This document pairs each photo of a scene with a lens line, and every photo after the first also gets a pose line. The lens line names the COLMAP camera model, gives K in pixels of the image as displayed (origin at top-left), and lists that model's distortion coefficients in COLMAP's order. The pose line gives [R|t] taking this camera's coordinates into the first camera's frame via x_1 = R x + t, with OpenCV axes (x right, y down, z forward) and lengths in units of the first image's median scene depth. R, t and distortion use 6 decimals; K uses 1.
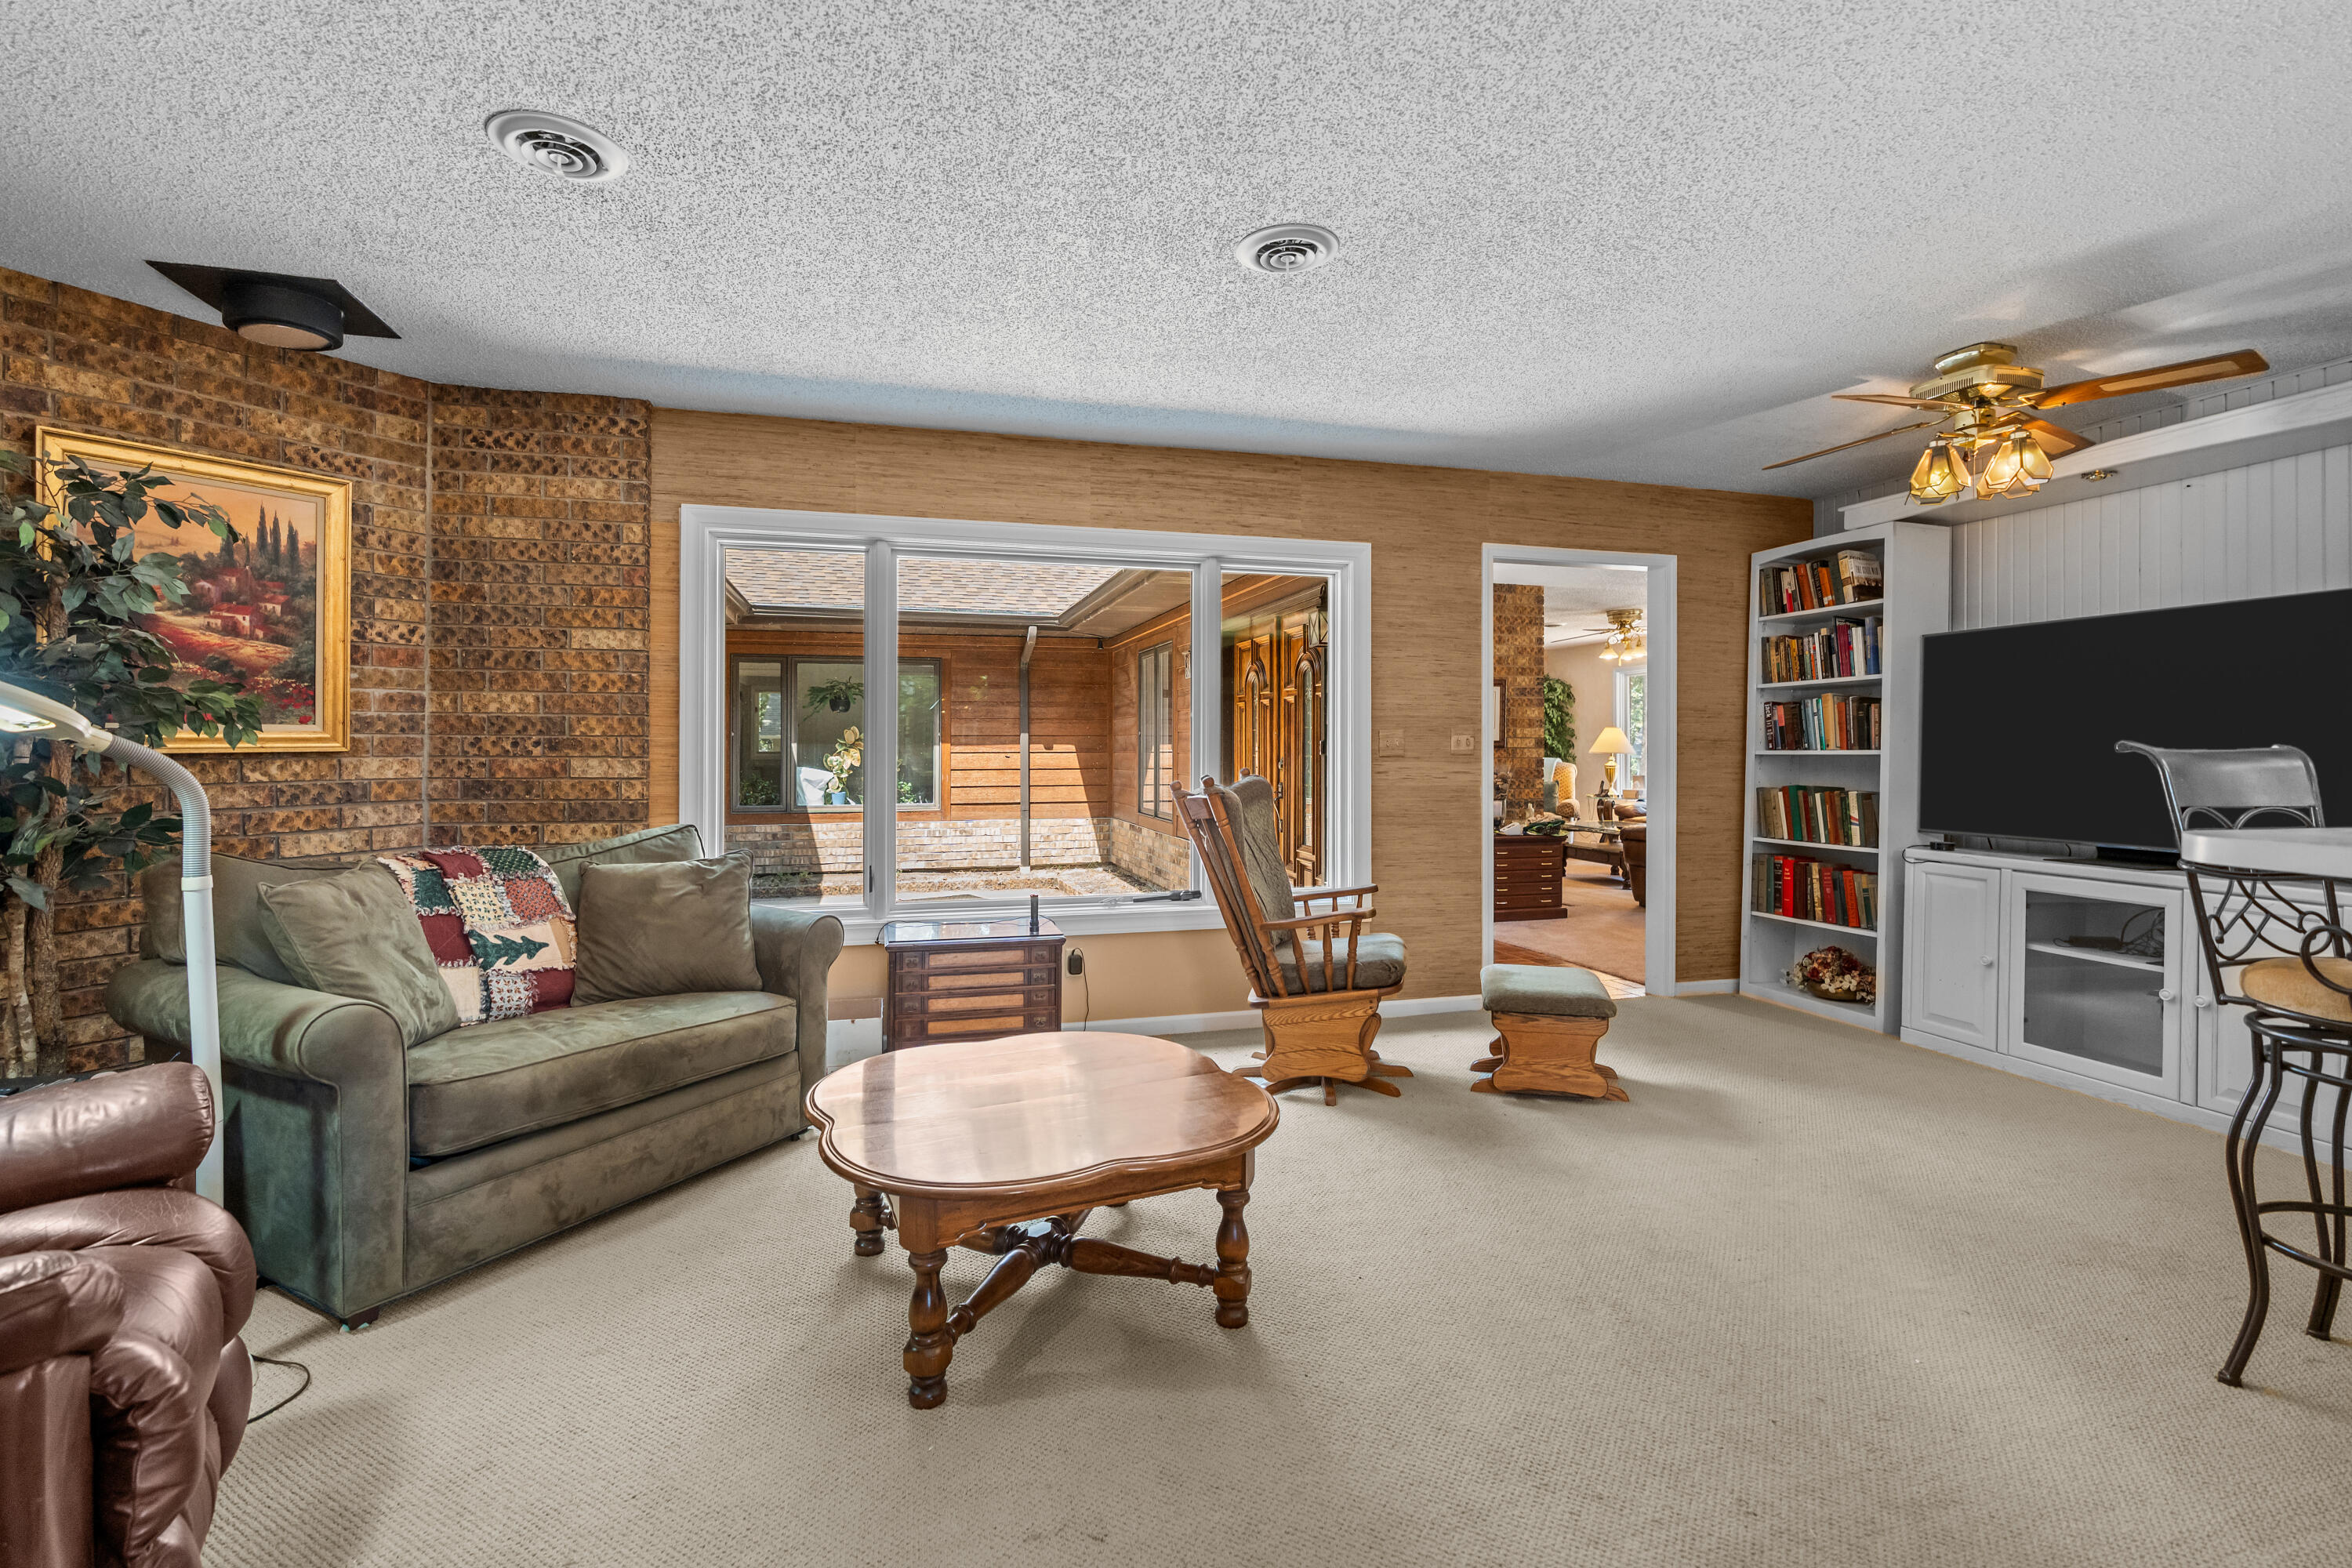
lens RADIAL K [[1063.2, 0, 1175.4], [0, 1063.2, 749.5], [0, 0, 1]] dist [-0.004912, 0.000107]
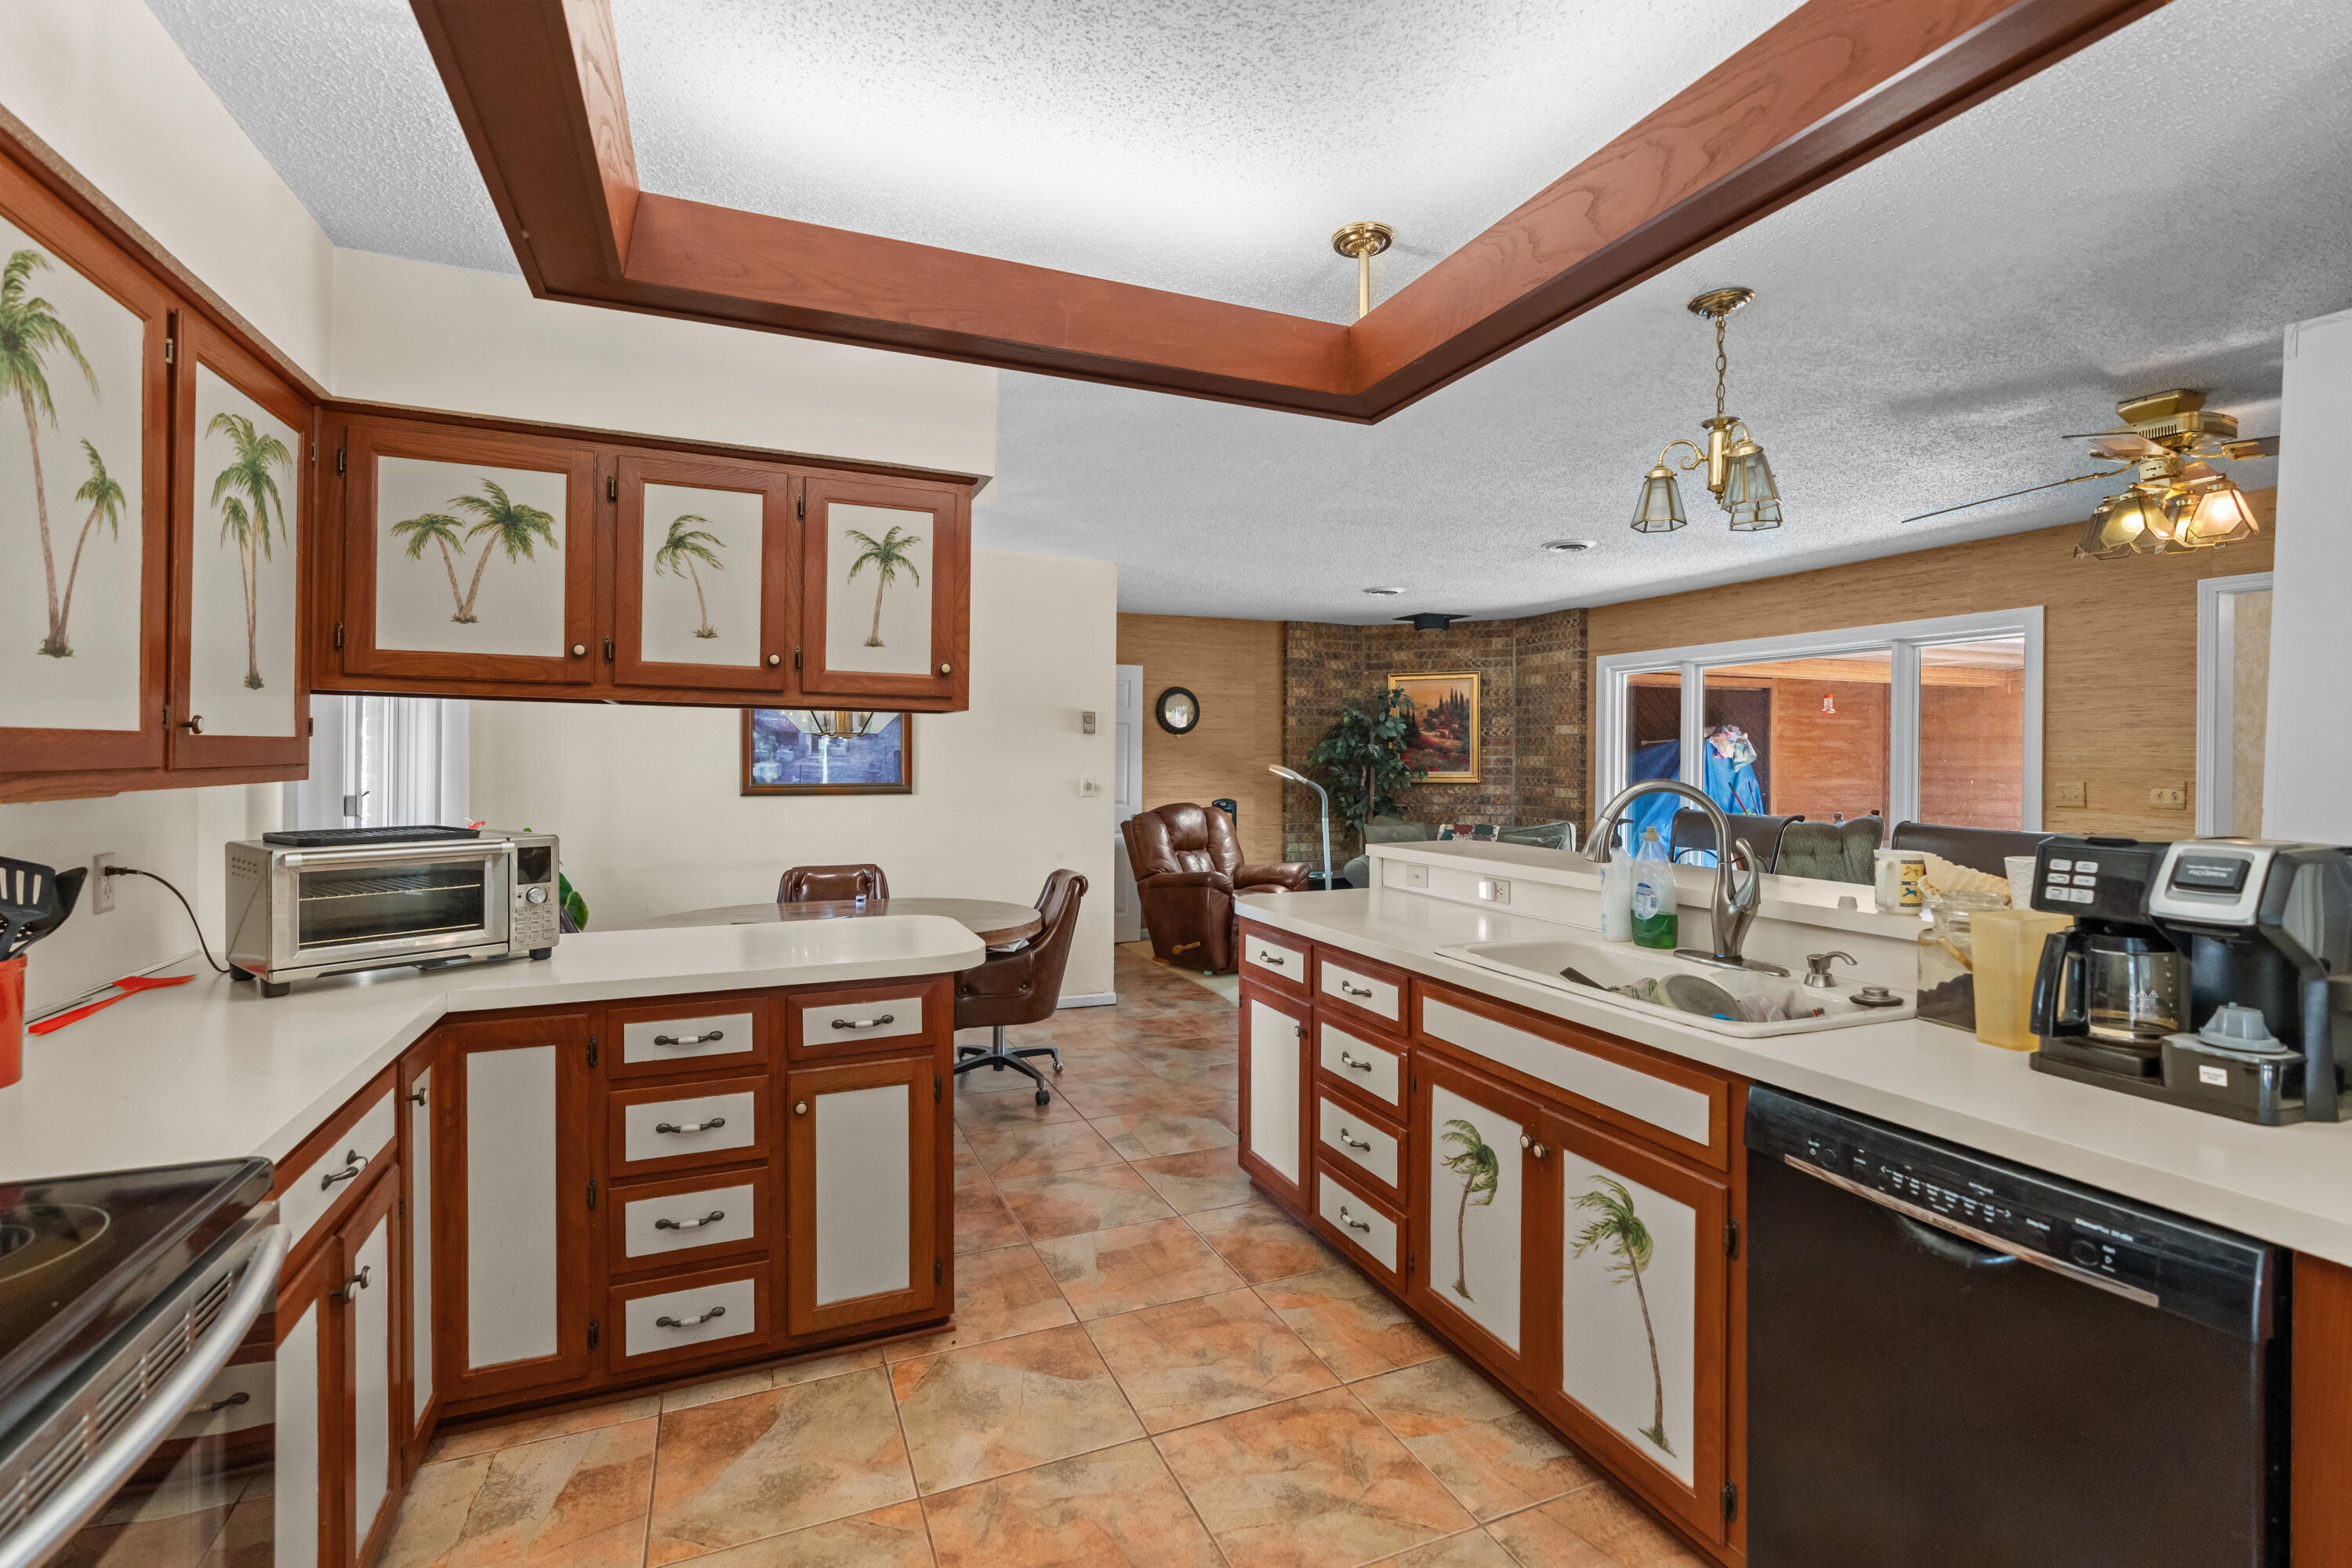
lens RADIAL K [[1062.0, 0, 1176.7], [0, 1062.0, 757.7], [0, 0, 1]] dist [-0.002664, 0.000151]
pose [[0.124675, -0.000575, -0.992197, 1.472604], [-0.007236, 0.999973, -0.001488, -0.044379], [0.992171, 0.007365, 0.124667, 0.011237]]
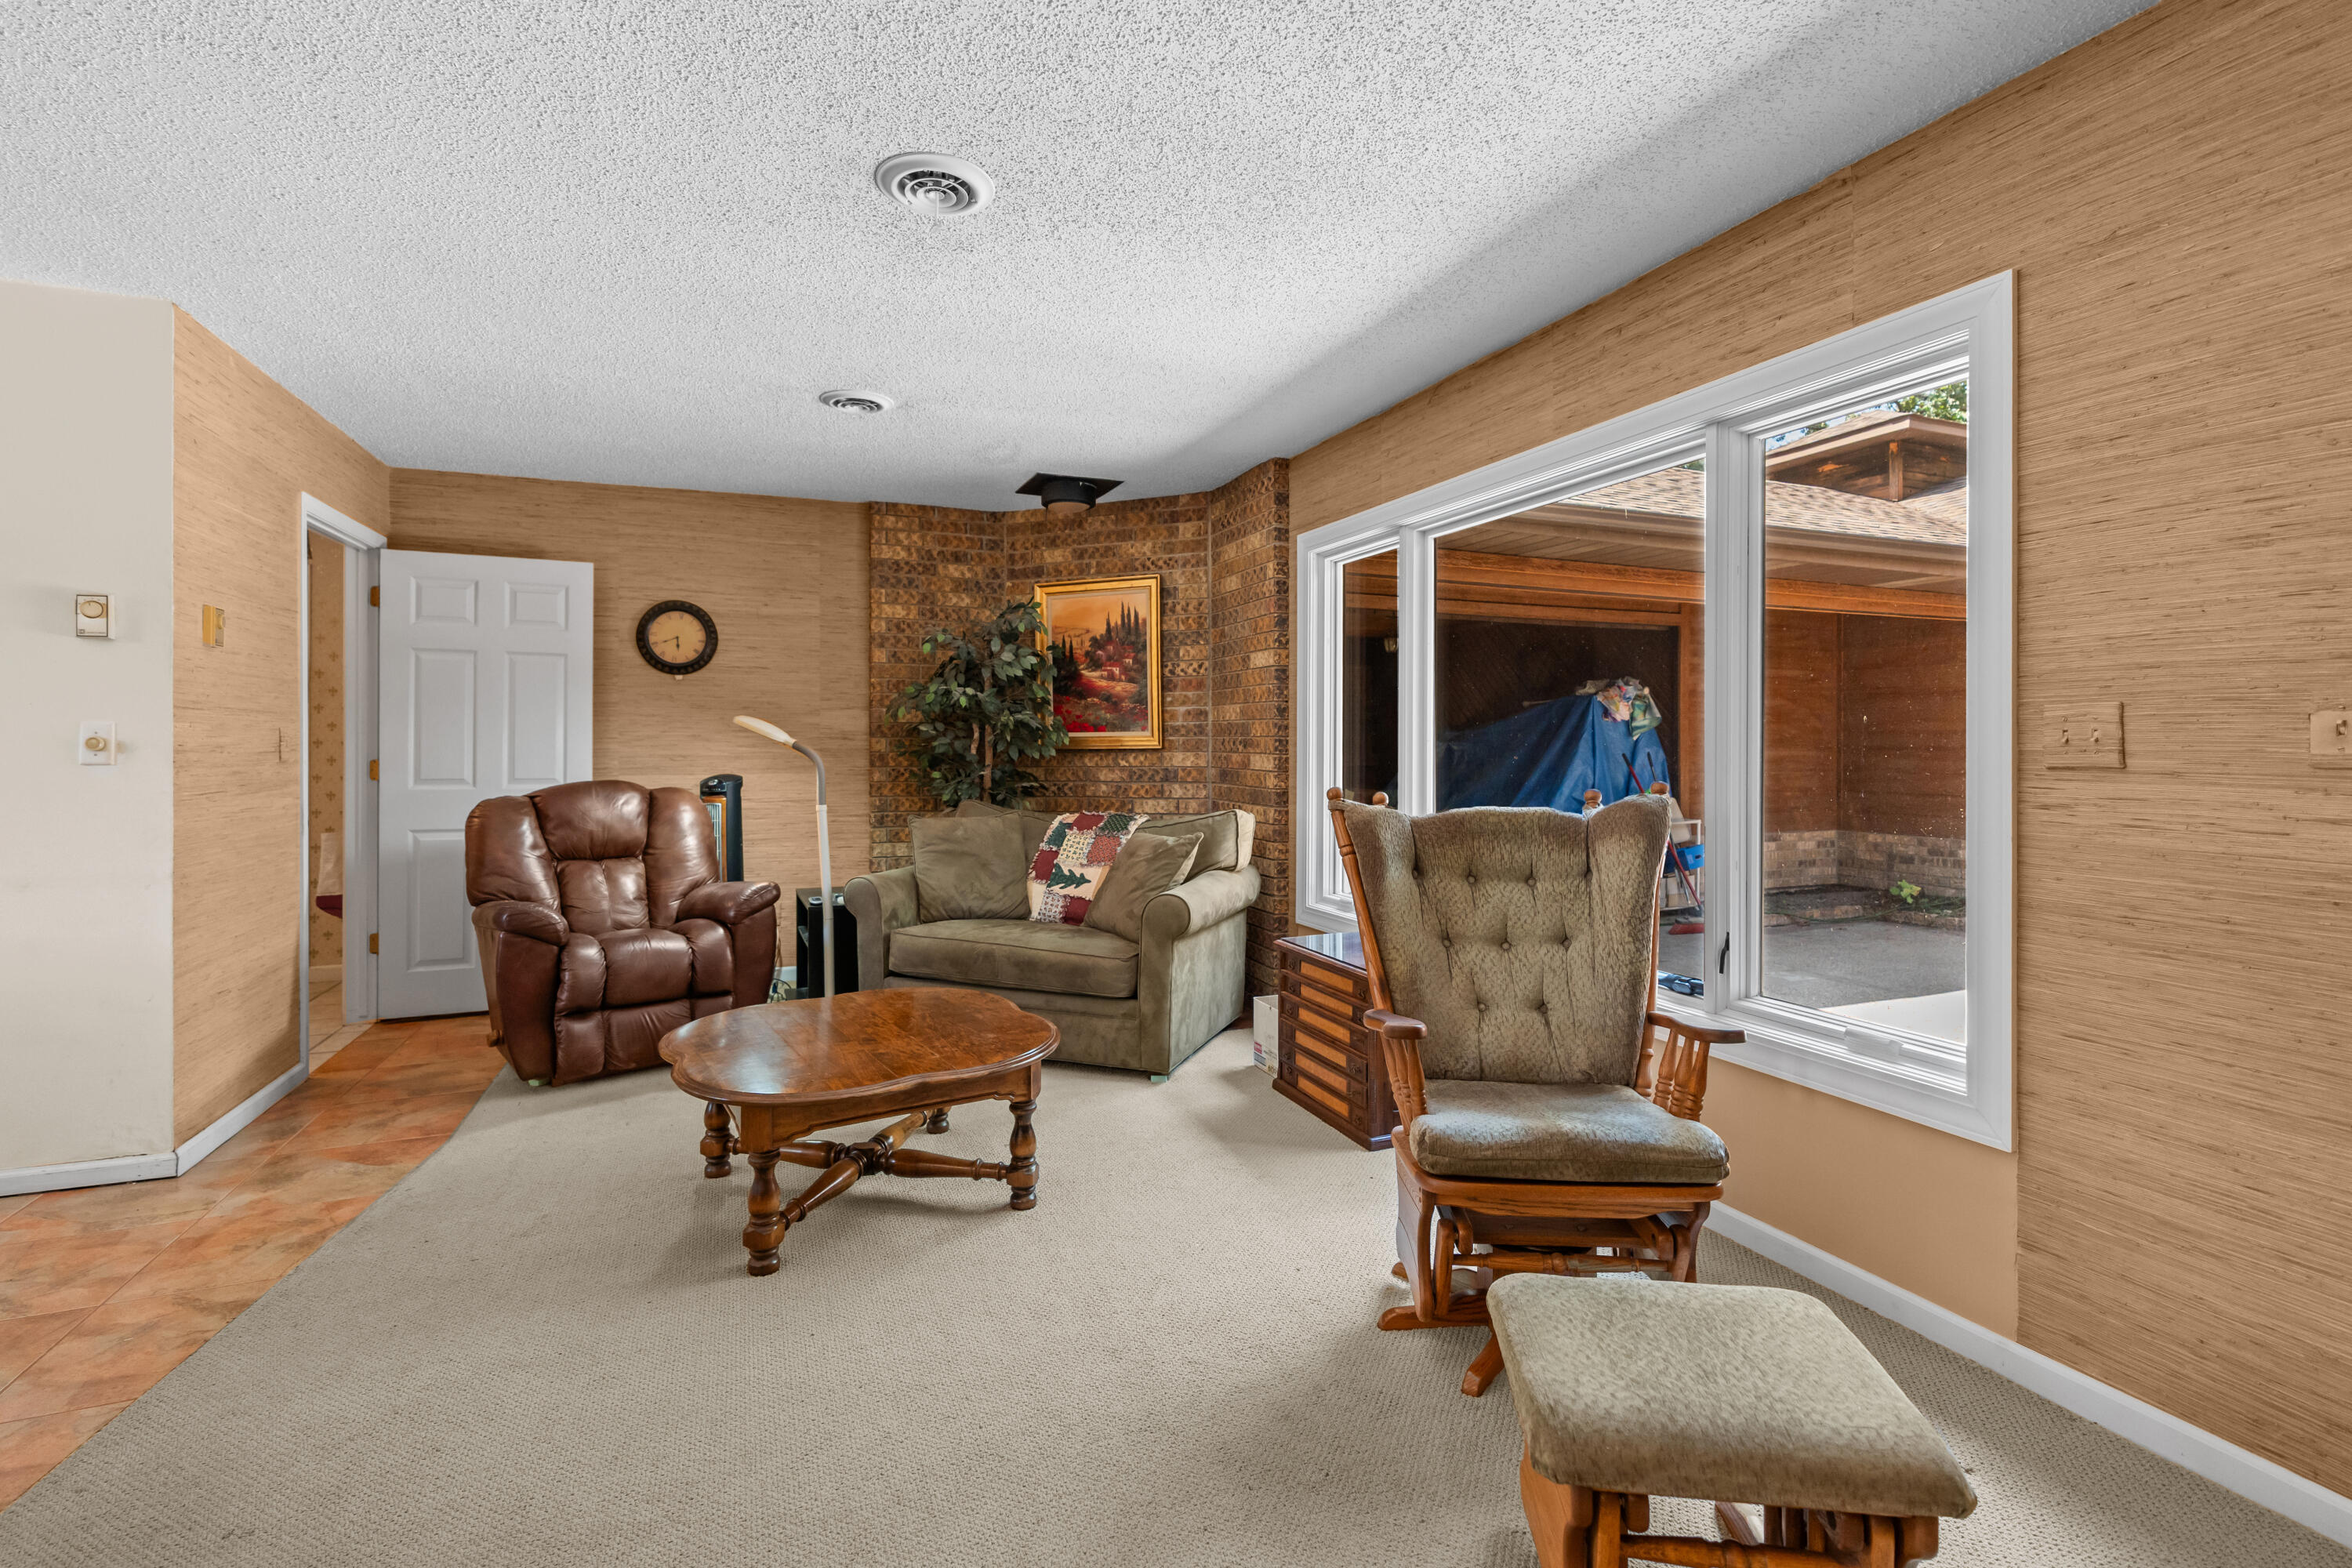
lens RADIAL K [[1068.8, 0, 1174.5], [0, 1068.8, 742.5], [0, 0, 1]] dist [-0.003295, 0.000198]
pose [[0.115661, -0.002538, -0.993285, 0.744780], [-0.002104, 0.999994, -0.002800, -0.002133], [0.993286, 0.002413, 0.115655, 0.803911]]
